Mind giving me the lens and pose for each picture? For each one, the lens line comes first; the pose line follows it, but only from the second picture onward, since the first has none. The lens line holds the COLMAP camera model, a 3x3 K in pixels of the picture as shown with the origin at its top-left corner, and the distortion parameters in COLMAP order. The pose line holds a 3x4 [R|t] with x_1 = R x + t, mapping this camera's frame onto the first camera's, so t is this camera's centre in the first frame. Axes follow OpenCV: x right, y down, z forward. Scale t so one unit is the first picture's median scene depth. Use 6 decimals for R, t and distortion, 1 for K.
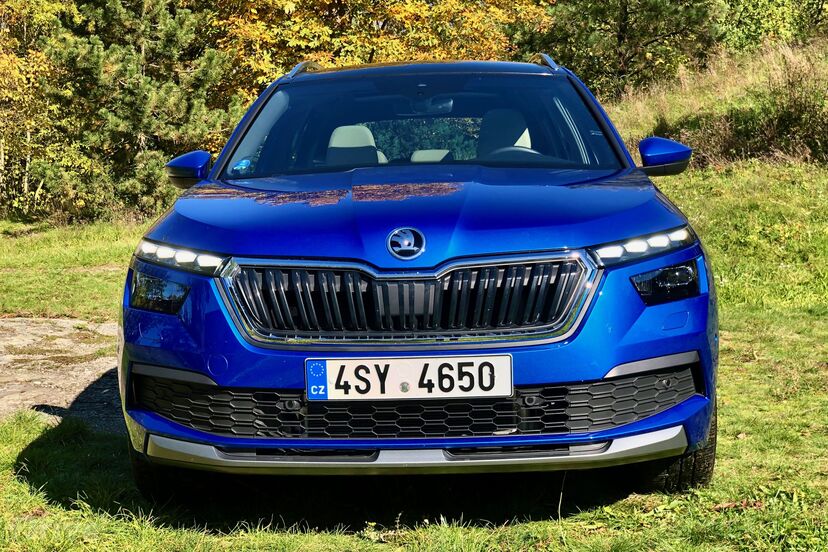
lens RADIAL K [[1259.1, 0, 412.3], [0, 1259.1, 276.3], [0, 0, 1]] dist [-0.055408, 0.000000]
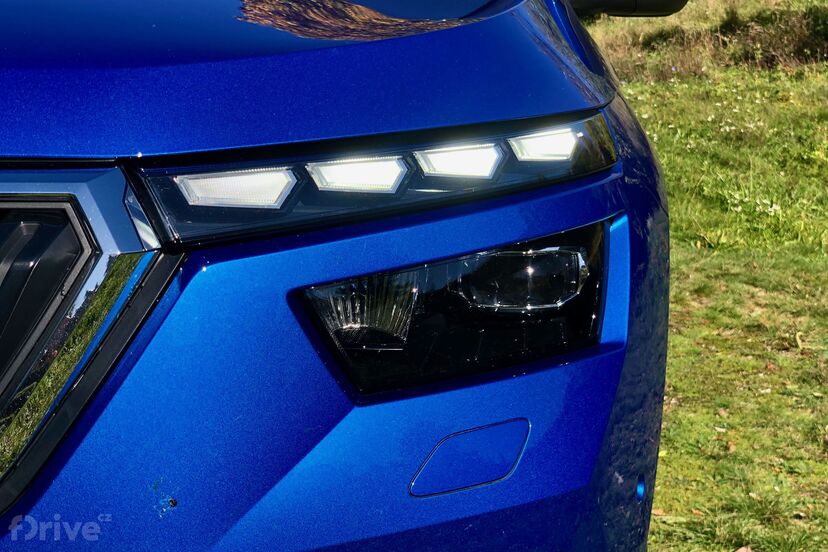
lens RADIAL K [[1259.1, 0, 415.7], [0, 1259.1, 276.6], [0, 0, 1]] dist [-0.055408, 0.000000]
pose [[0.995705, 0.084491, -0.037859, 0.057673], [-0.080649, 0.992343, 0.093551, -0.007990], [0.045473, -0.090096, 0.994894, 0.205457]]
